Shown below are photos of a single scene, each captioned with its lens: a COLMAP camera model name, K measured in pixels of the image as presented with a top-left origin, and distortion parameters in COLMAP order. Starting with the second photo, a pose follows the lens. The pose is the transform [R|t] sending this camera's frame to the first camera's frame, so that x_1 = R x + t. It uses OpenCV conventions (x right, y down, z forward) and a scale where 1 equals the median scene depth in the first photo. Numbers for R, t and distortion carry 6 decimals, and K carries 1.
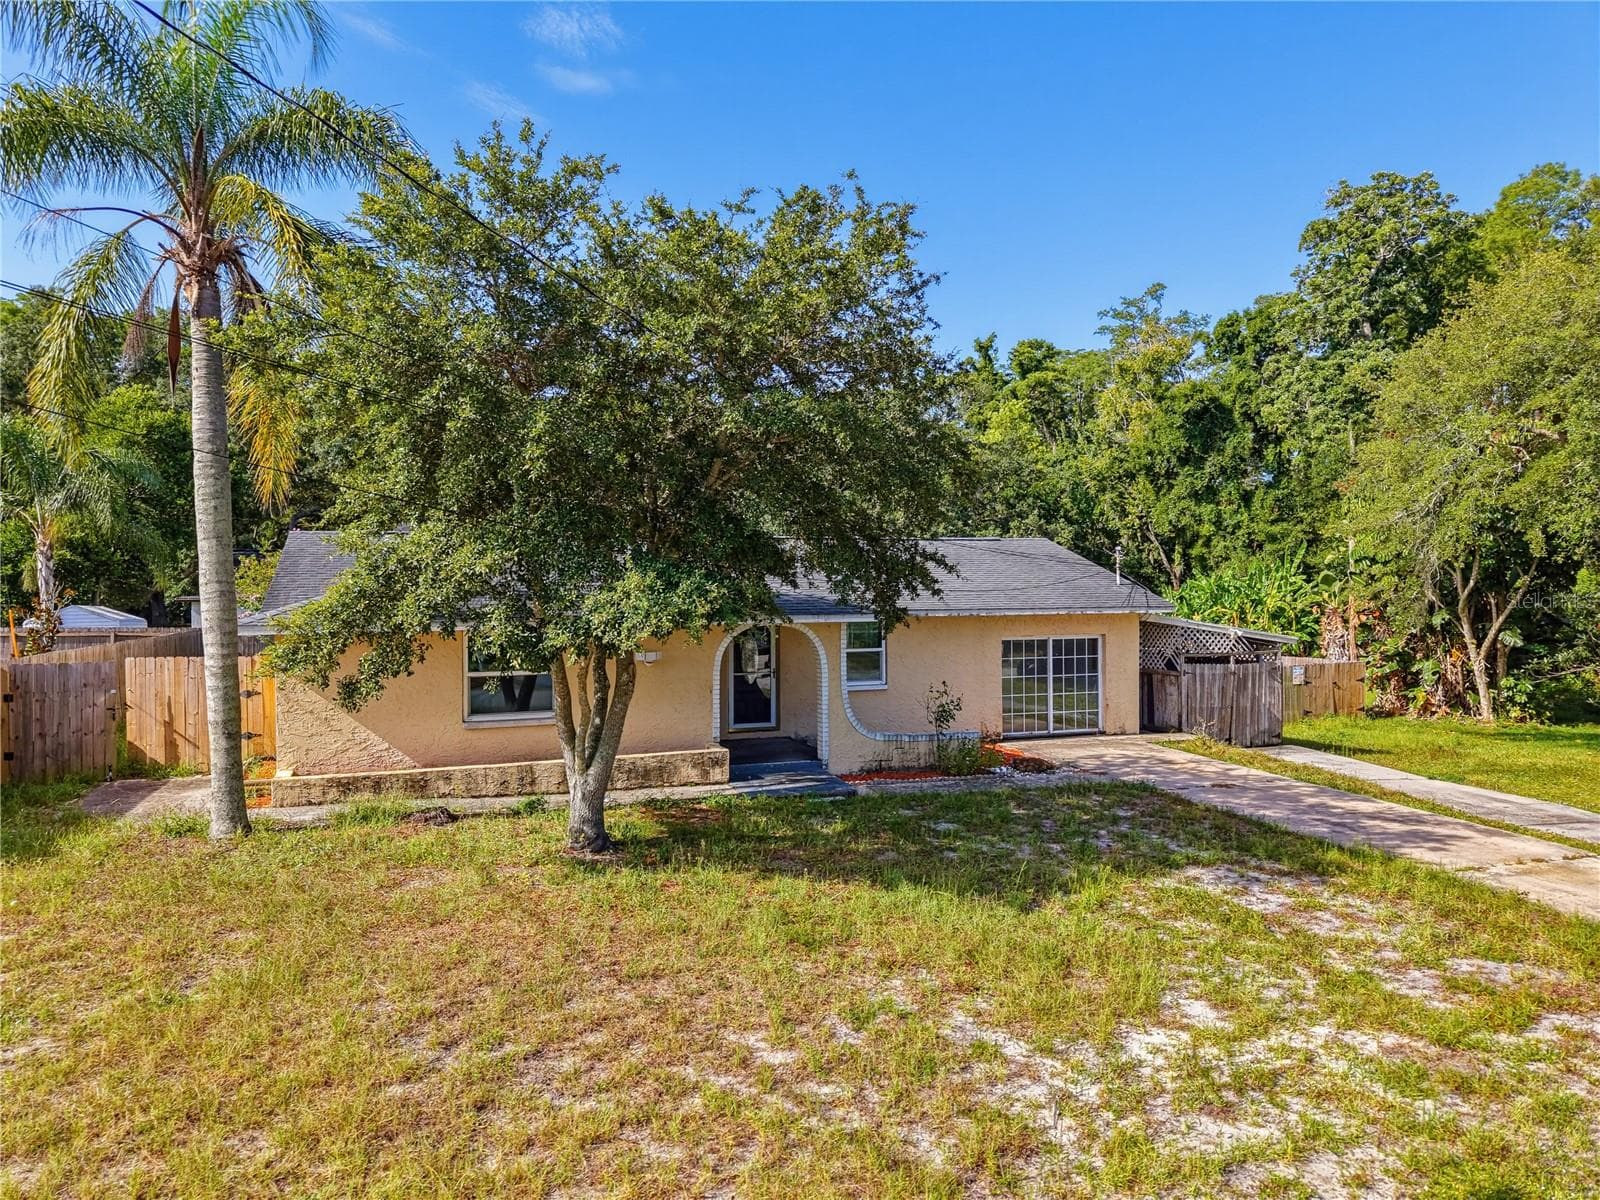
lens RADIAL K [[1067.4, 0, 795.4], [0, 1067.4, 599.1], [0, 0, 1]] dist [0.024717, -0.023236]
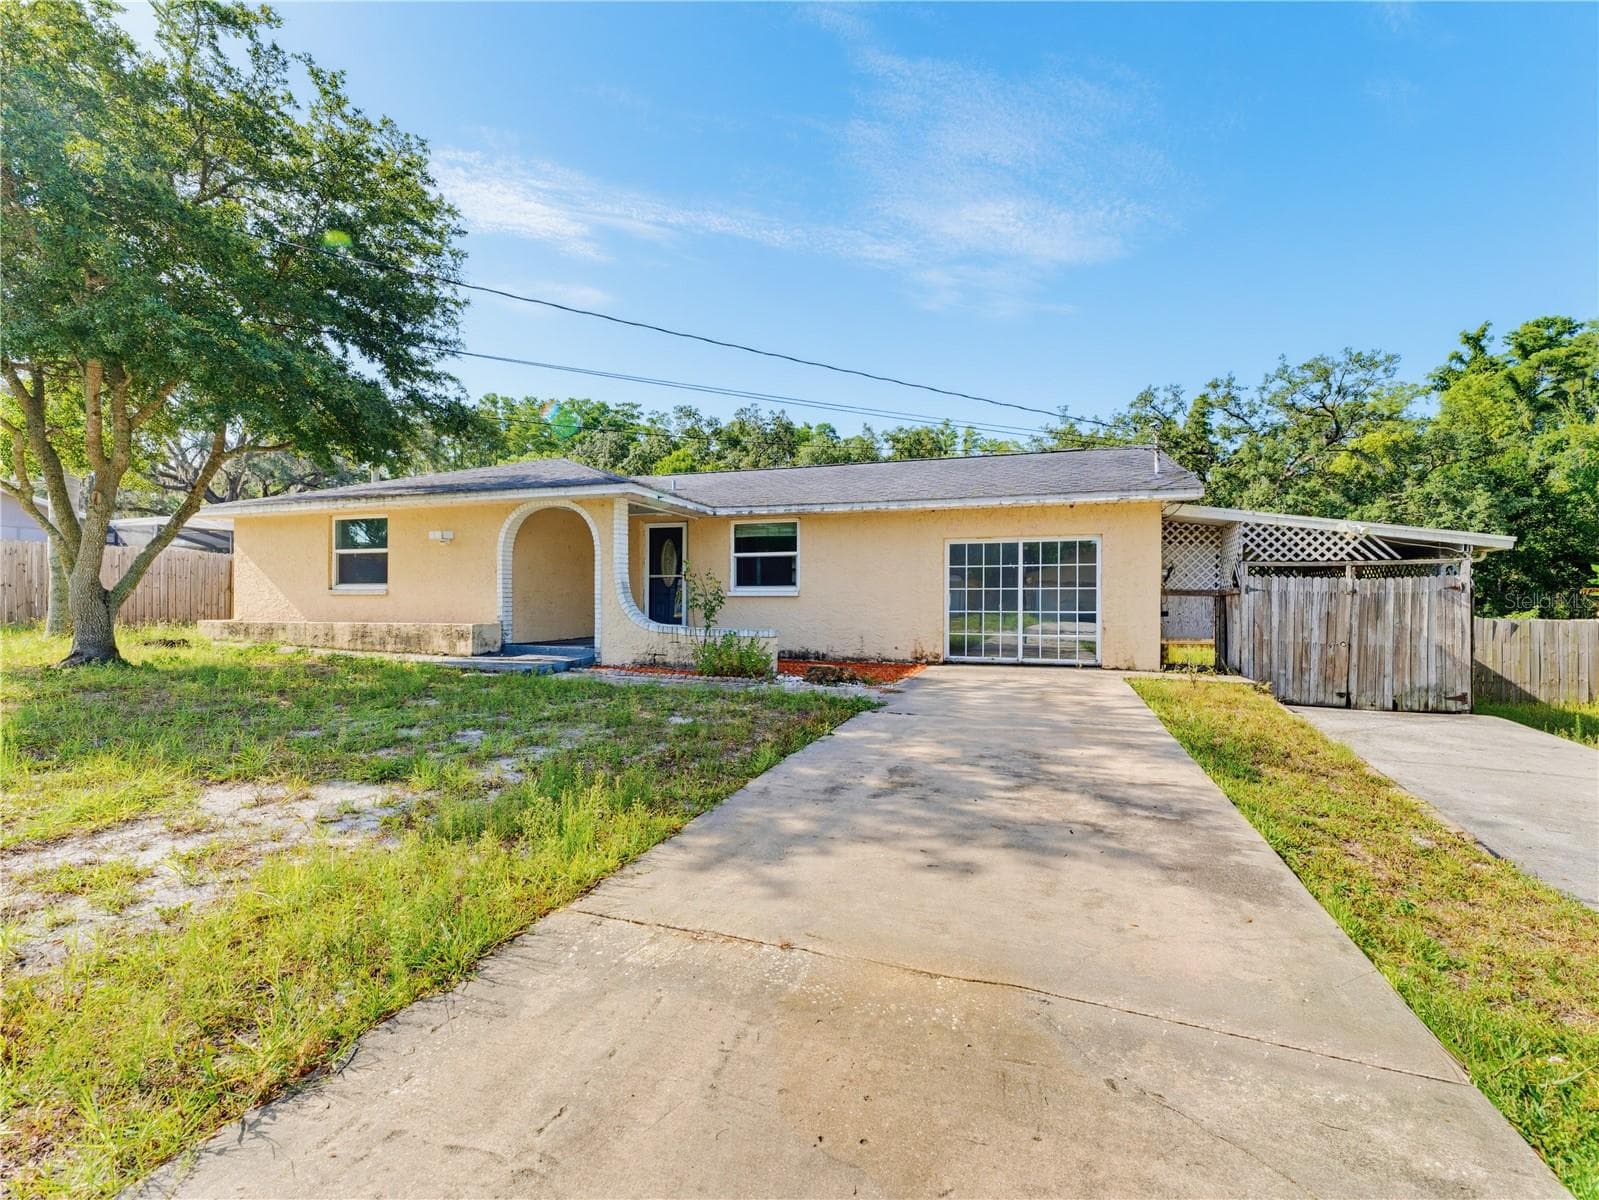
lens RADIAL K [[715.1, 0, 793.7], [0, 715.1, 604.3], [0, 0, 1]] dist [-0.002823, 0.000088]
pose [[0.783200, 0.010629, -0.621679, 0.423260], [-0.015955, 0.999868, -0.003006, 0.085055], [0.621565, 0.012274, 0.783266, 0.465239]]
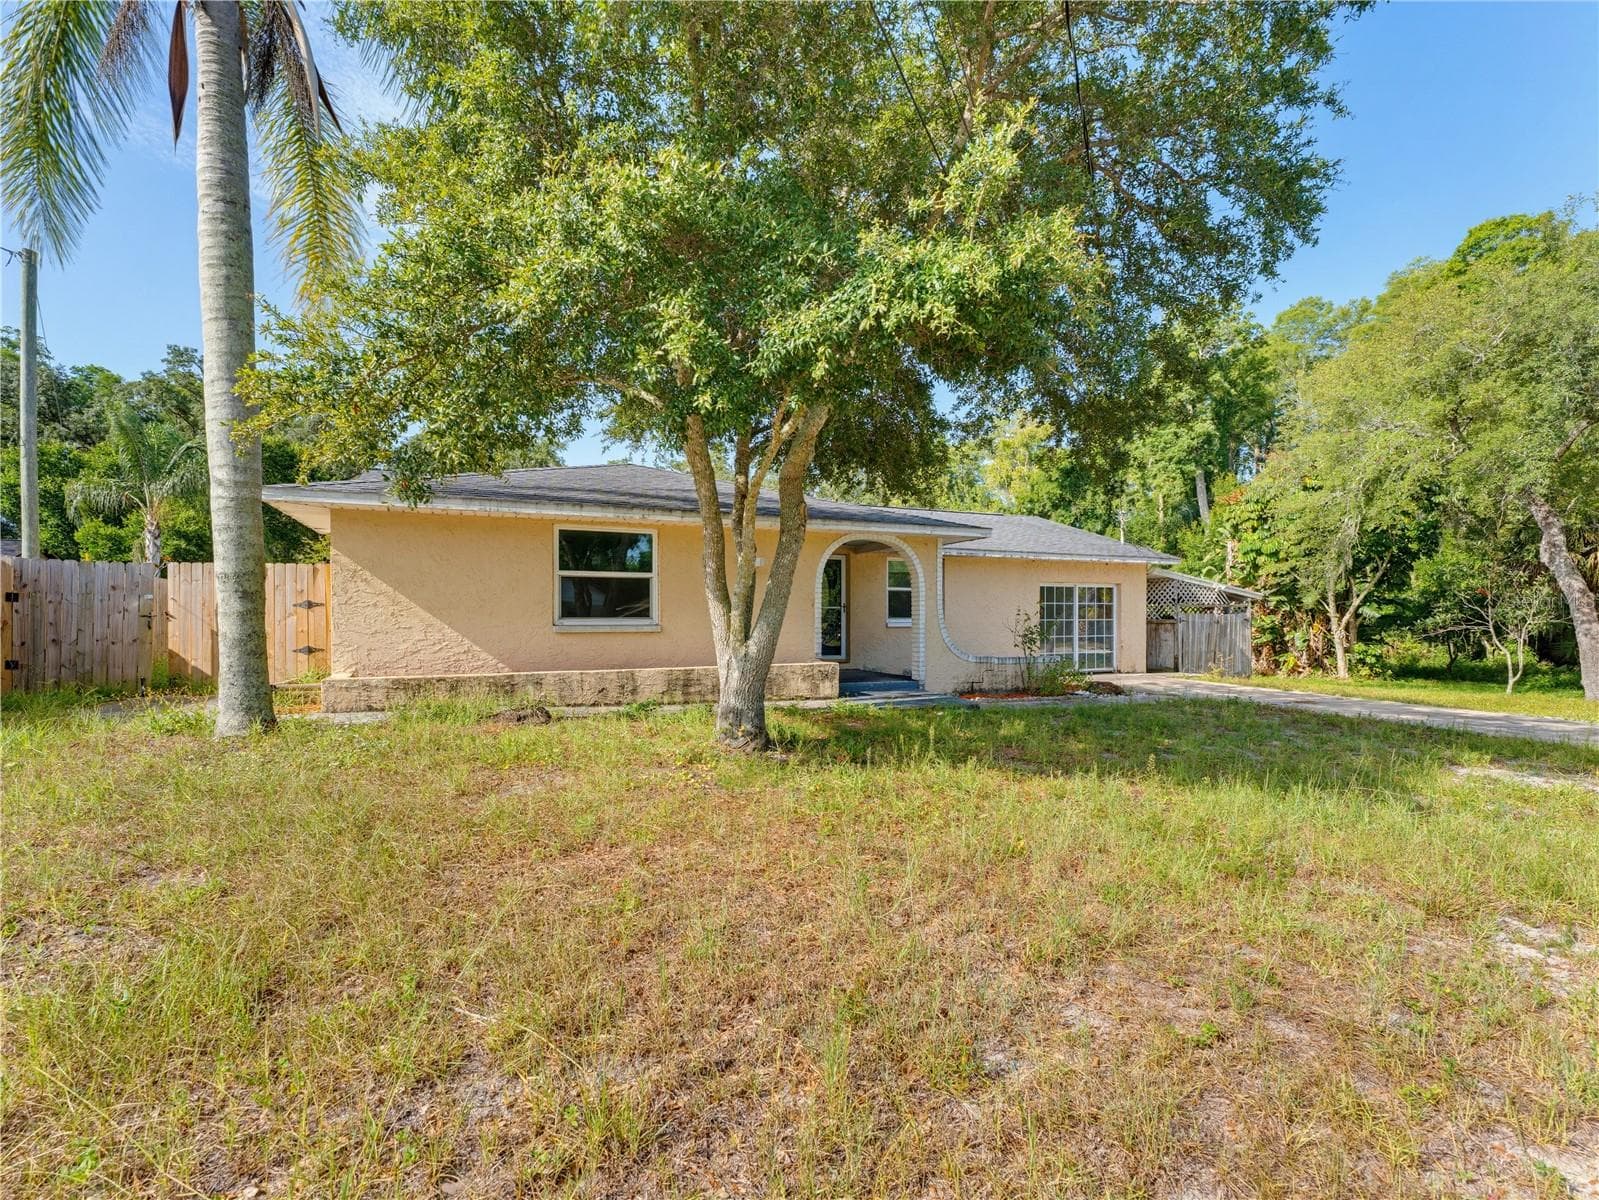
lens RADIAL K [[724.5, 0, 796.4], [0, 724.5, 621.1], [0, 0, 1]] dist [-0.000751, -0.000444]
pose [[0.997399, 0.002987, 0.072018, -0.102652], [-0.002258, 0.999945, -0.010204, 0.079094], [-0.072044, 0.010014, 0.997351, 0.259444]]
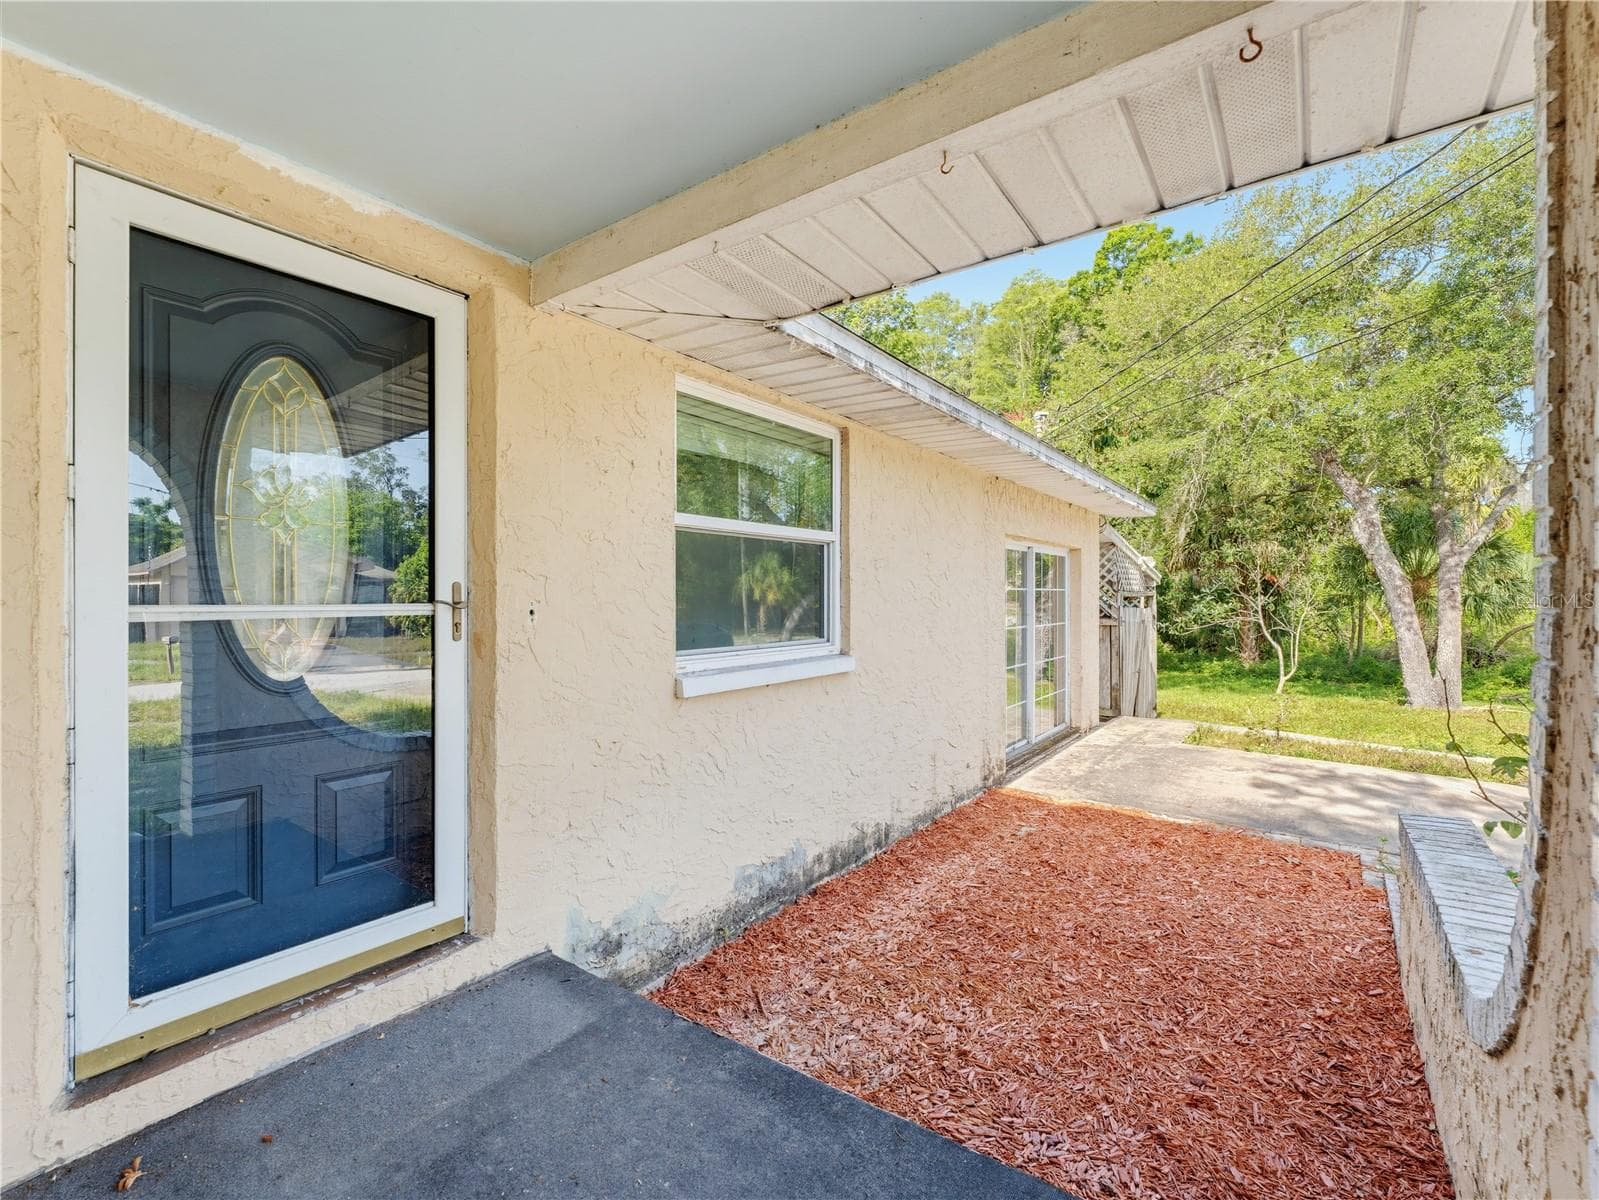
lens RADIAL K [[715.1, 0, 793.7], [0, 715.1, 604.3], [0, 0, 1]] dist [-0.002823, 0.000088]
pose [[0.826222, -0.002350, 0.563340, -0.034952], [0.008333, 0.999933, -0.008050, 0.061095], [-0.563283, 0.011345, 0.826186, 0.765969]]
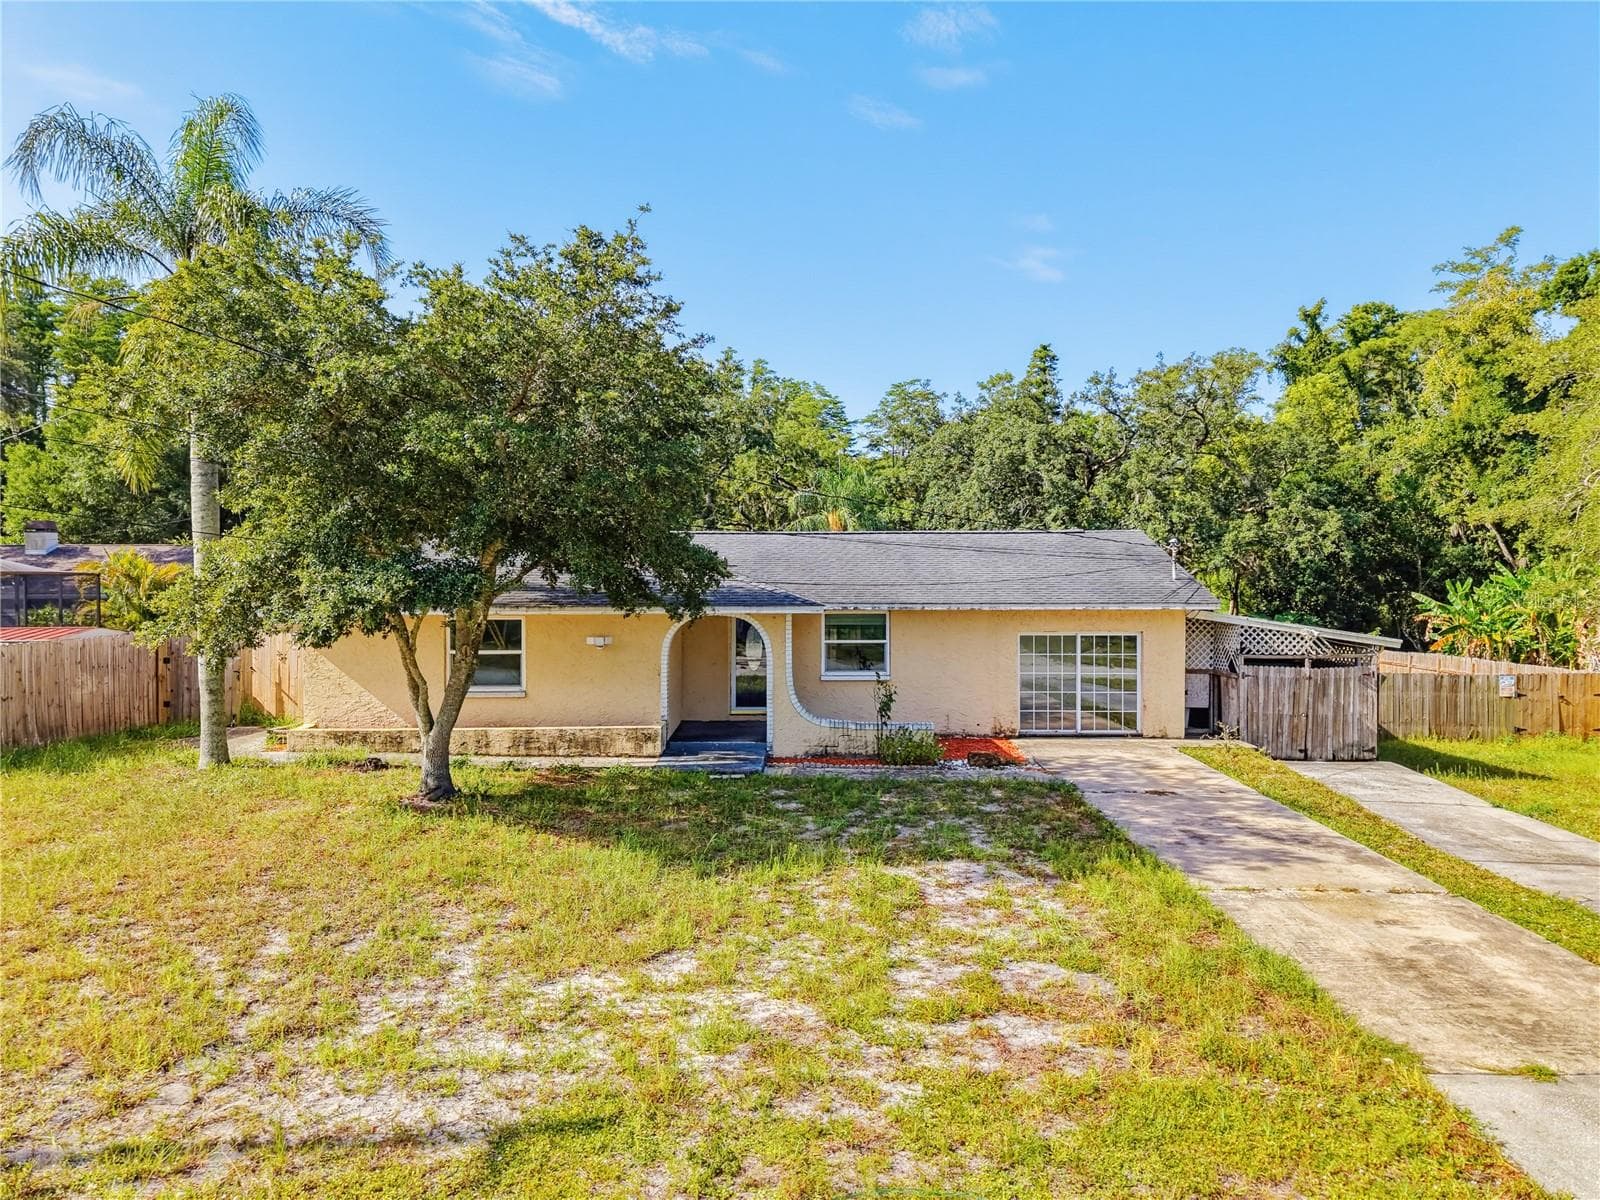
lens RADIAL K [[1067.4, 0, 795.4], [0, 1067.4, 599.1], [0, 0, 1]] dist [0.024717, -0.023236]
pose [[0.942586, 0.011002, -0.333782, 0.309221], [-0.008623, 0.999926, 0.008607, -0.001474], [0.333851, -0.005235, 0.942611, 0.002944]]
